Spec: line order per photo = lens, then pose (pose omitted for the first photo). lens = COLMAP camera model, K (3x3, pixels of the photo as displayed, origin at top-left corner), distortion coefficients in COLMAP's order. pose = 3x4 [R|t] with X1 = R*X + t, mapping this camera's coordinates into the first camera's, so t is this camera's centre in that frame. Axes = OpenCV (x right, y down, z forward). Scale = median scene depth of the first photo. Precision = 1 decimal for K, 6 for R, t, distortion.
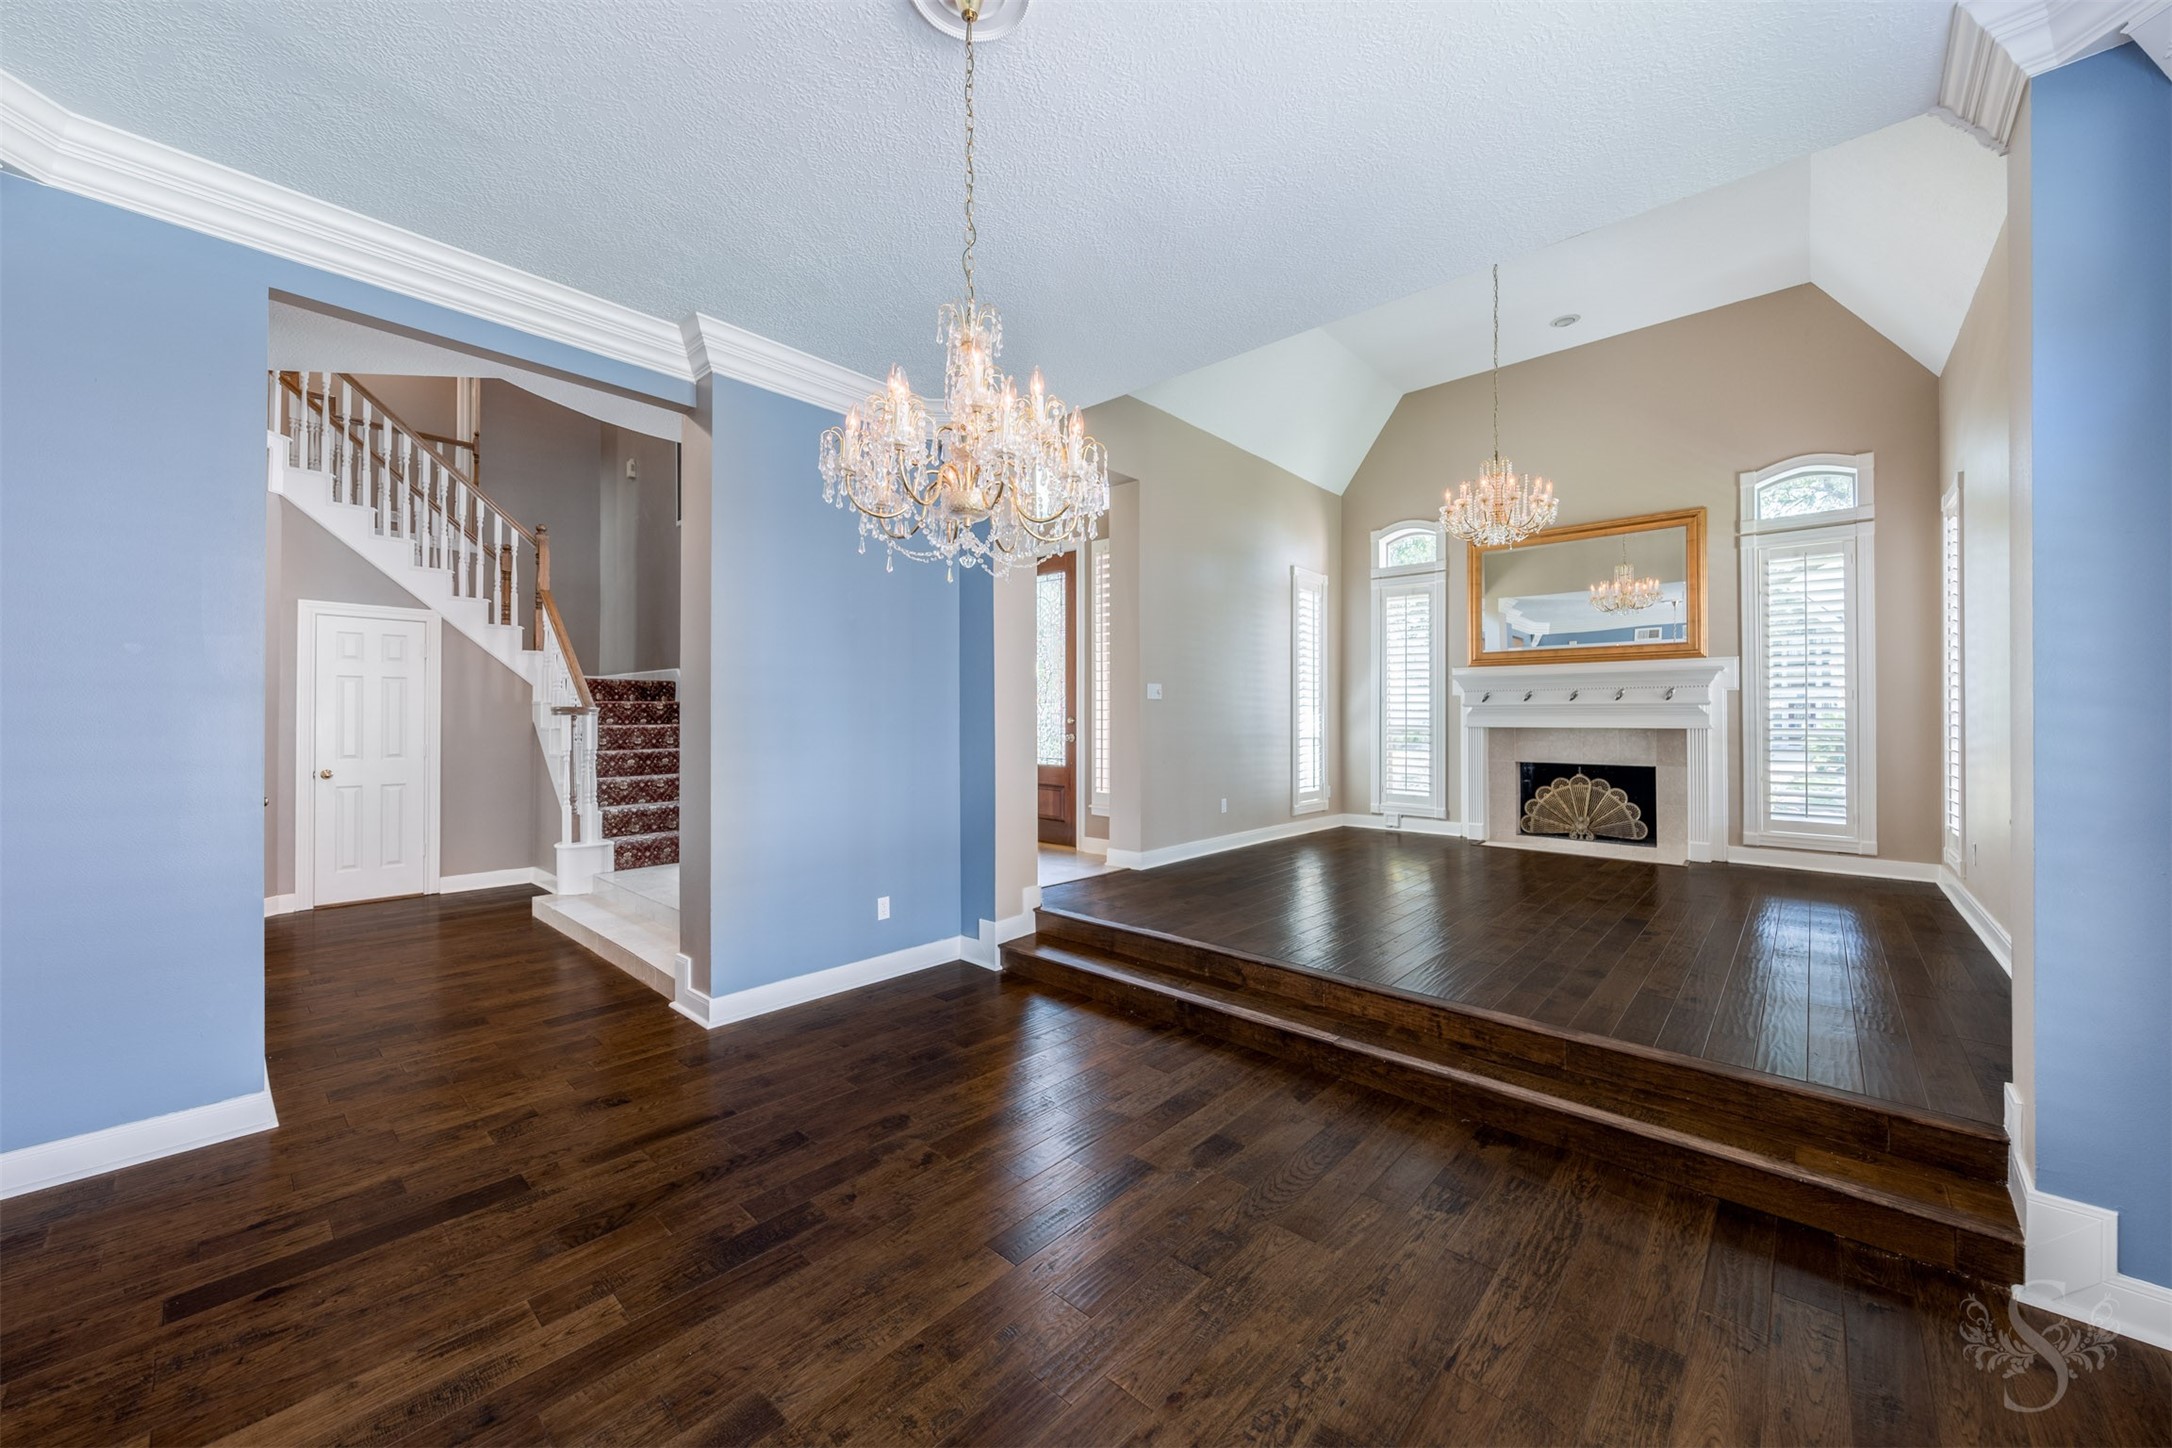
lens RADIAL K [[797.1, 0, 1132.5], [0, 797.1, 731.5], [0, 0, 1]] dist [0.008653, -0.000546]
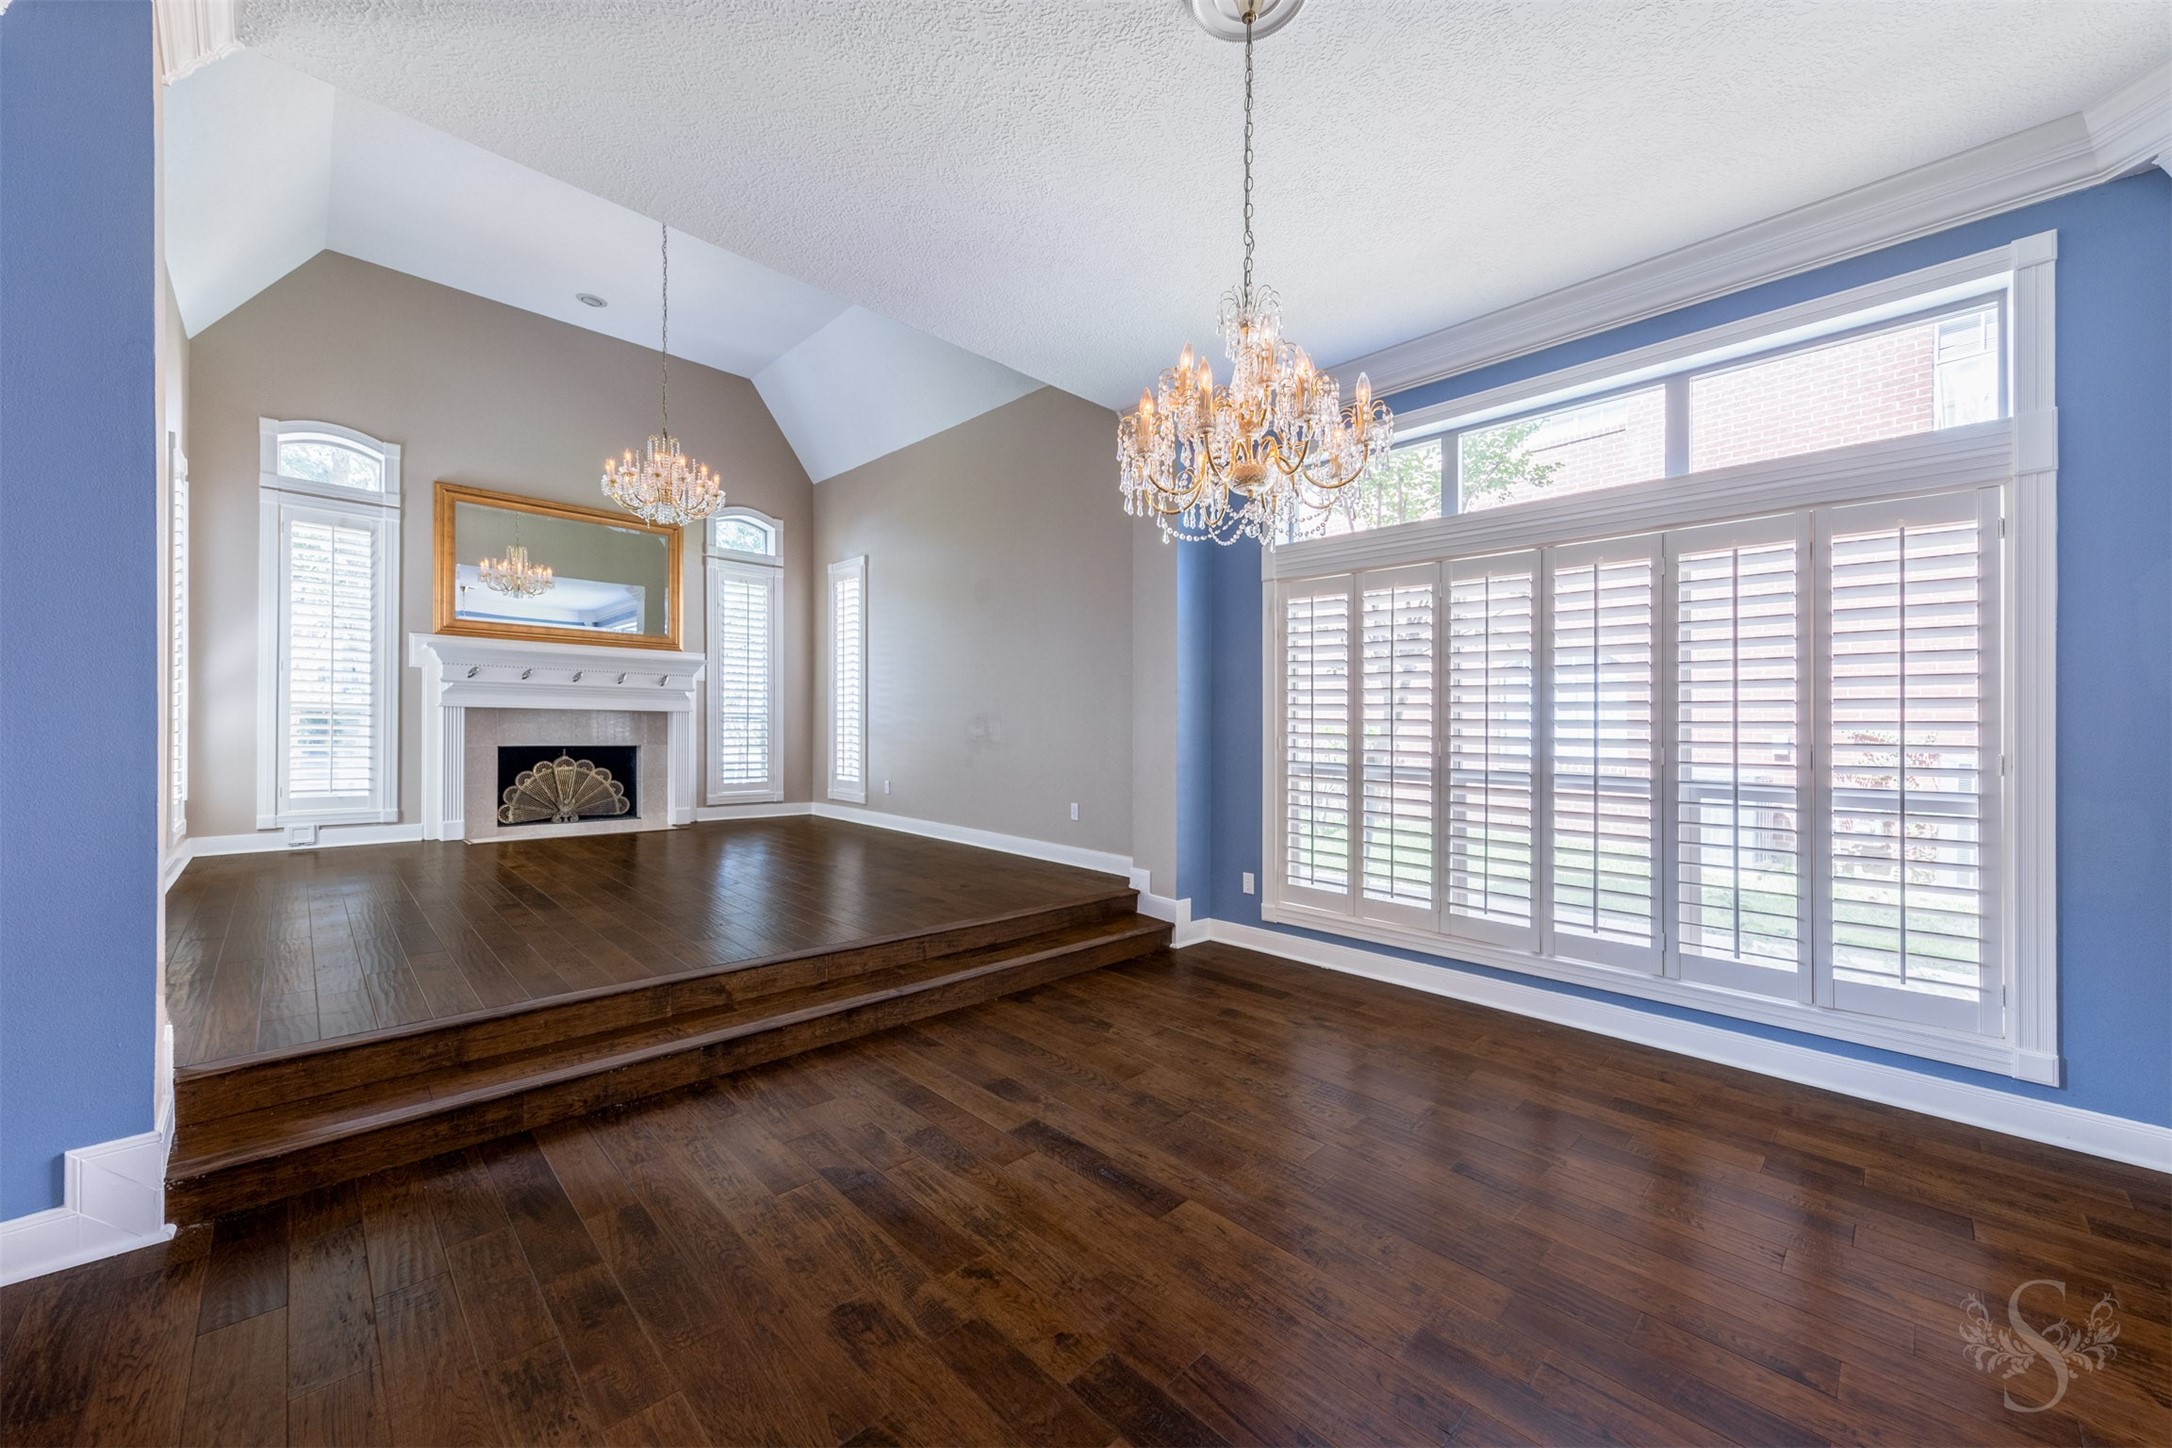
lens RADIAL K [[797.1, 0, 1010.3], [0, 797.1, 740.1], [0, 0, 1]] dist [0.008653, -0.000546]
pose [[0.135463, -0.020553, 0.990569, -0.414955], [-0.001252, 0.999780, 0.020915, 0.013471], [-0.990782, -0.004074, 0.135408, 0.374519]]
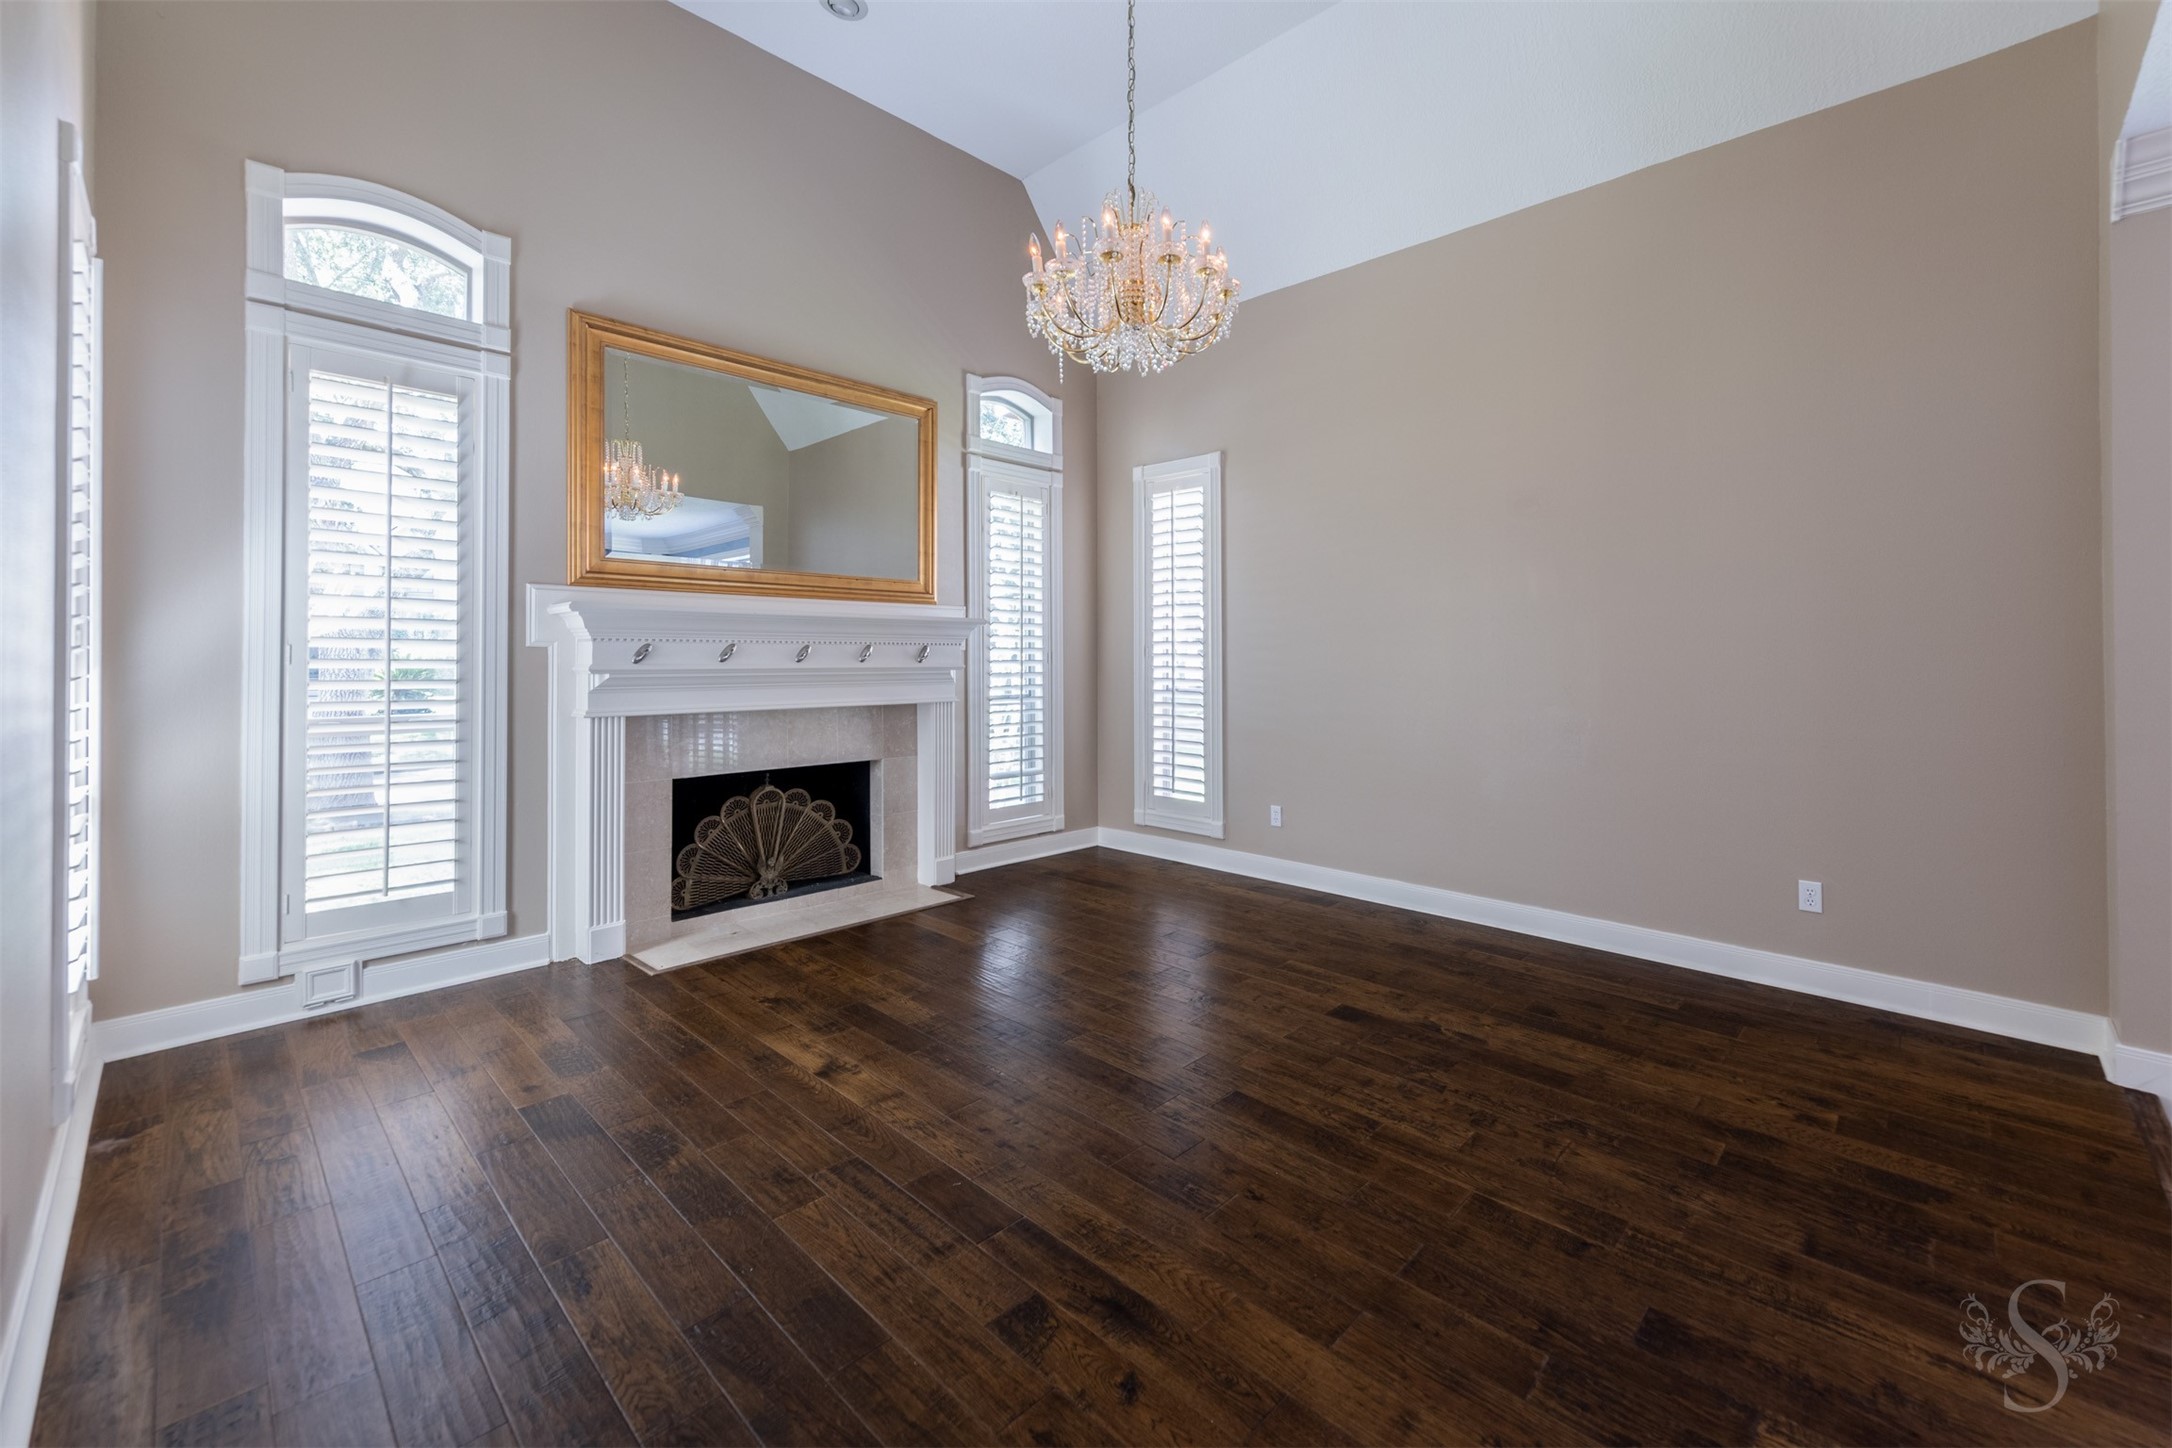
lens RADIAL K [[853.9, 0, 1081.4], [0, 853.9, 657.7], [0, 0, 1]] dist [0.005549, -0.000757]
pose [[0.055256, -0.003852, 0.998465, -0.066737], [0.015373, 0.999877, 0.003007, -0.046884], [-0.998354, 0.015183, 0.055308, 0.868813]]
